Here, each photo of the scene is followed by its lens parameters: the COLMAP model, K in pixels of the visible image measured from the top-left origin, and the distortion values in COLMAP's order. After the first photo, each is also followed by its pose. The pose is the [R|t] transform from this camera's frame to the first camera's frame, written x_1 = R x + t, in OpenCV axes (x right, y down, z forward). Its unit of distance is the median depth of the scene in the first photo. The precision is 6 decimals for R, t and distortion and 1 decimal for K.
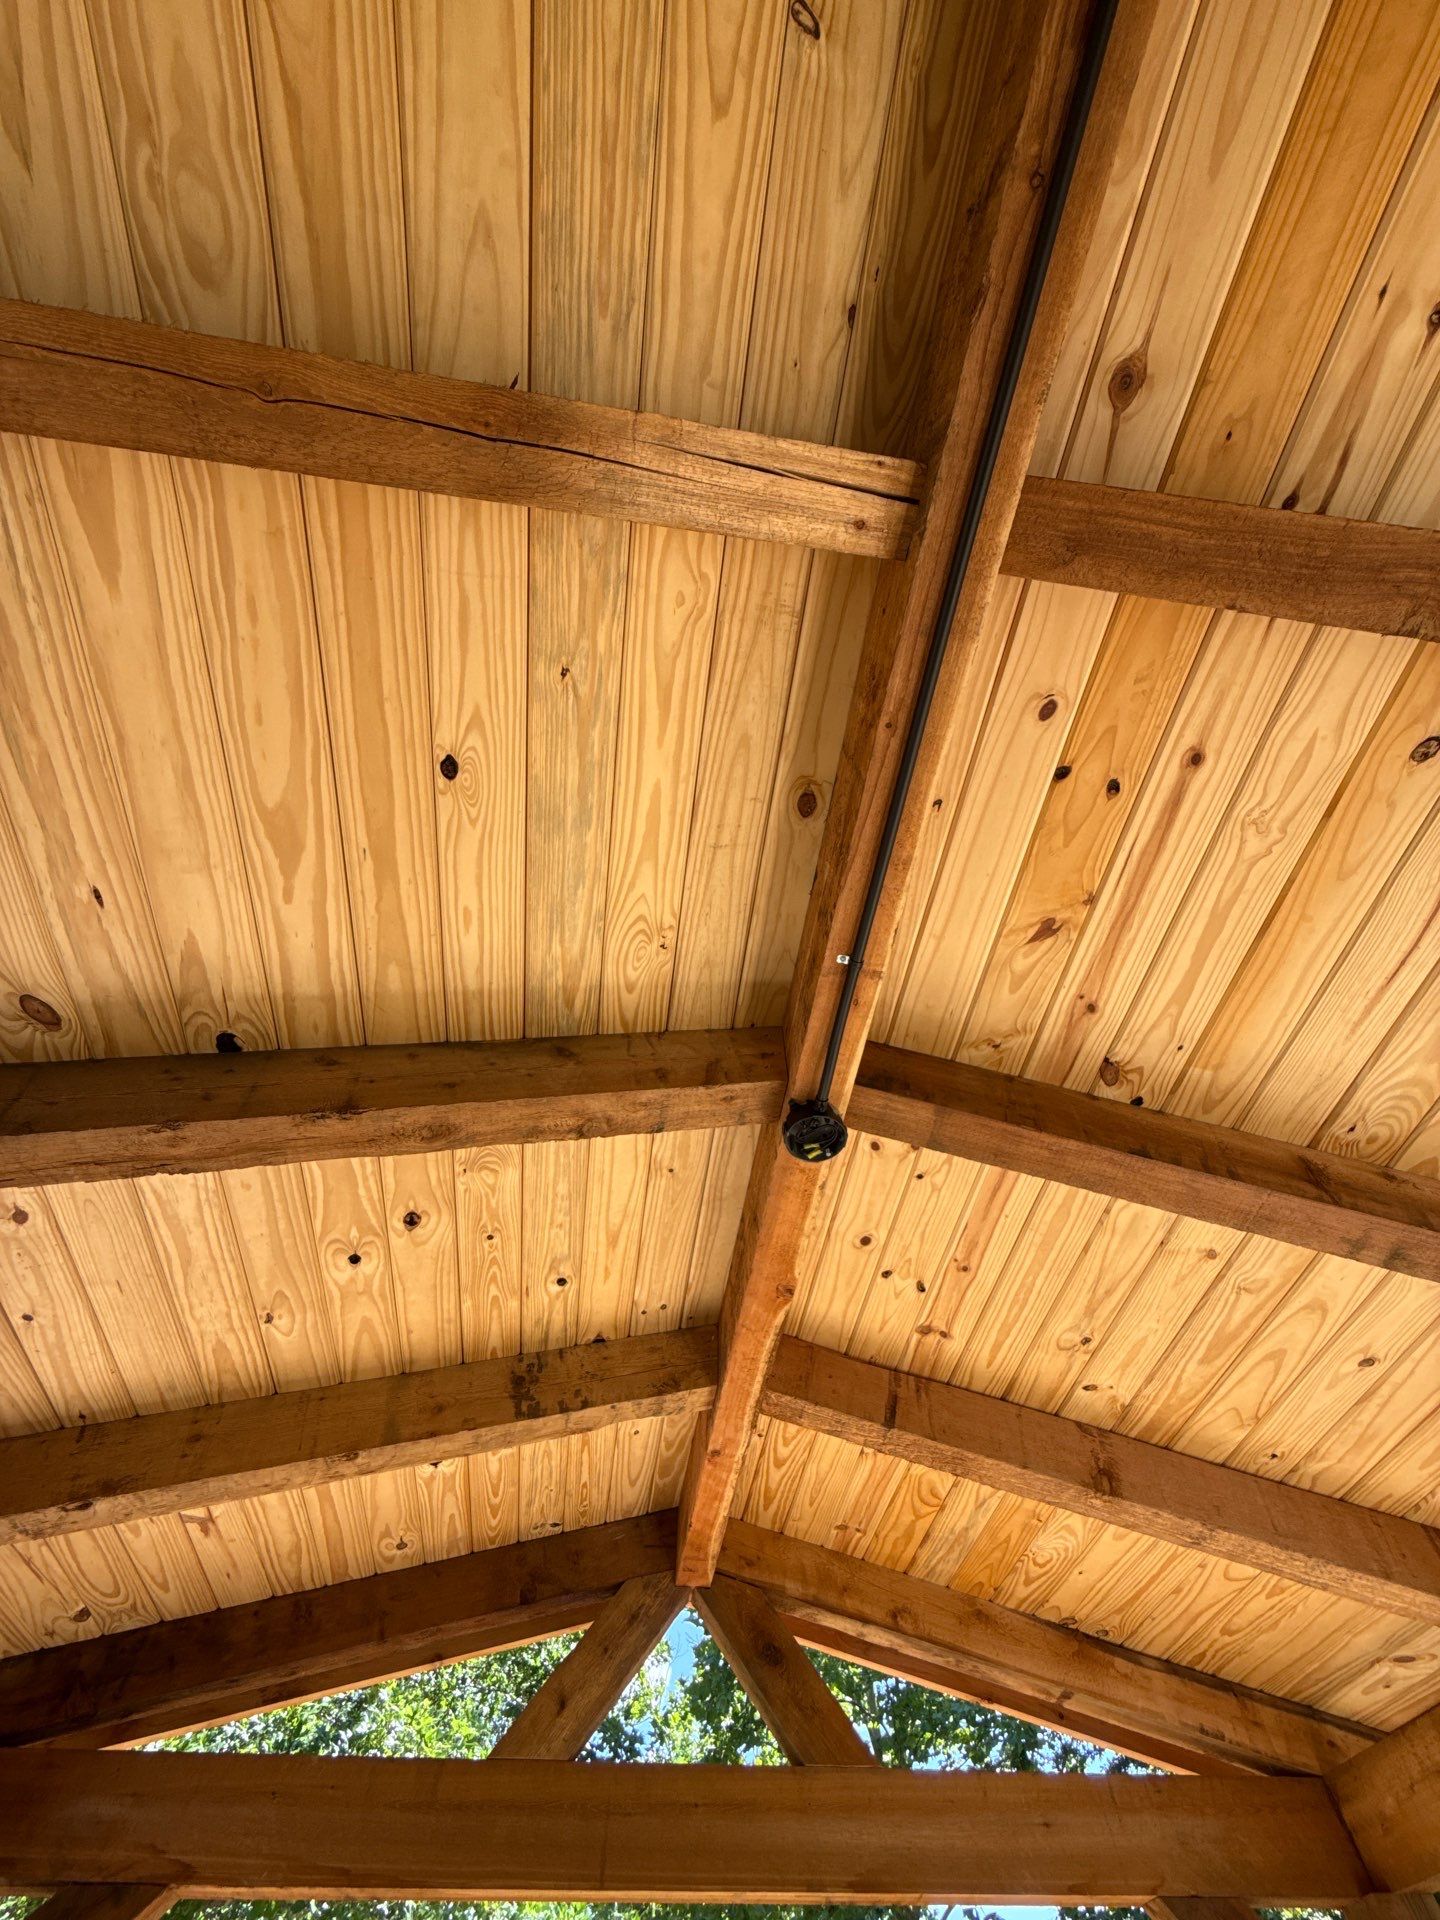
lens RADIAL K [[759.6, 0, 706.8], [0, 759.6, 964.4], [0, 0, 1]] dist [0.000442, -0.000146]
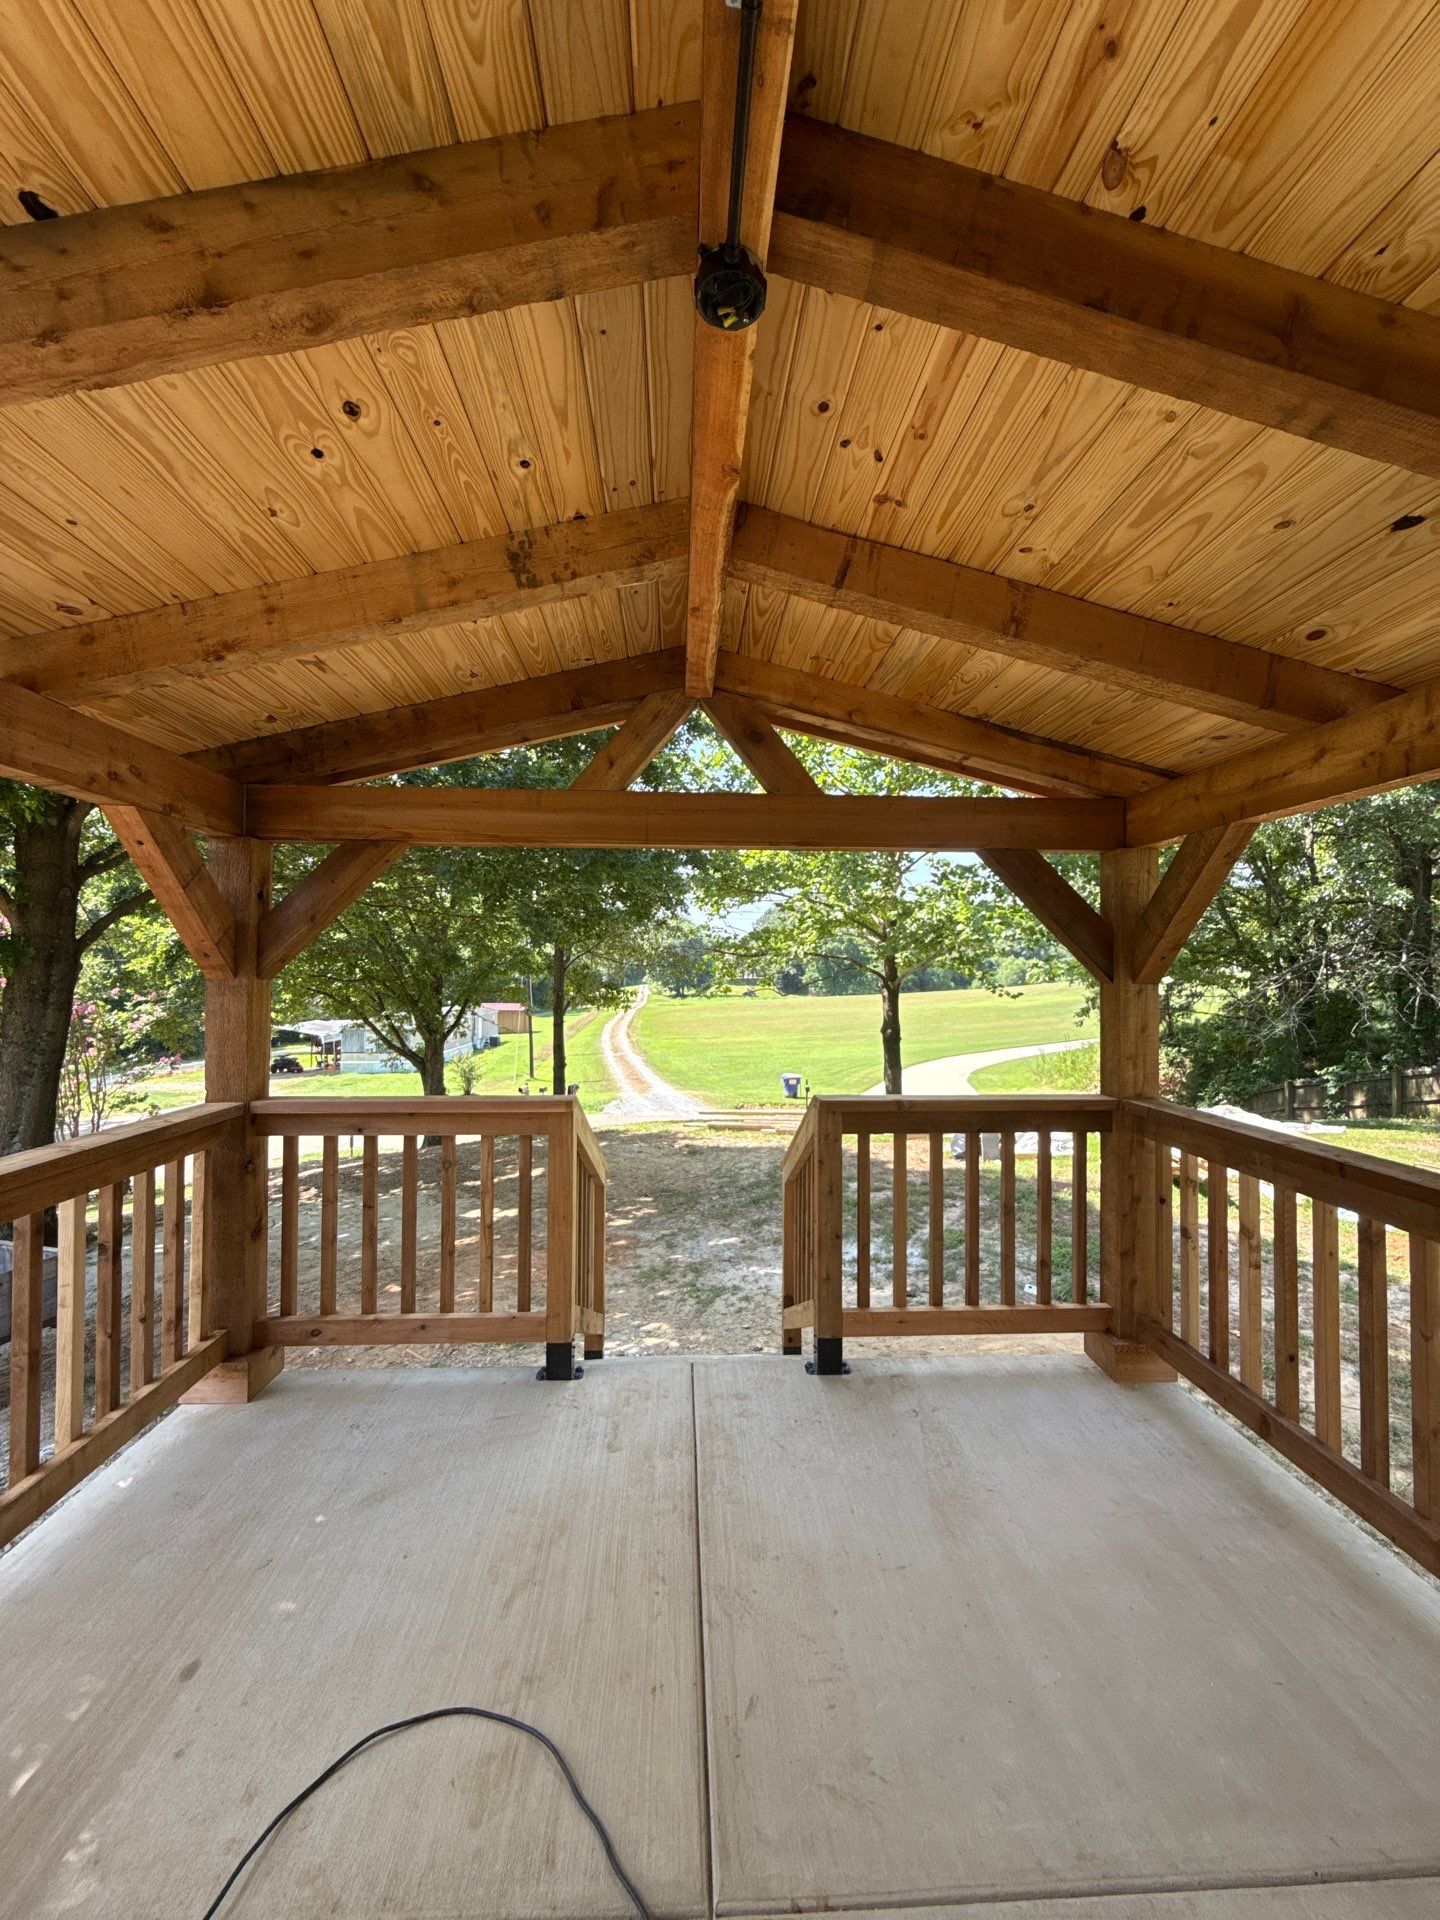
lens RADIAL K [[759.6, 0, 706.8], [0, 759.6, 964.4], [0, 0, 1]] dist [0.000442, -0.000146]
pose [[0.996304, 0.019204, -0.083720, 0.156804], [0.062256, 0.510073, 0.857875, -0.107406], [0.059178, -0.859917, 0.506993, -0.095529]]
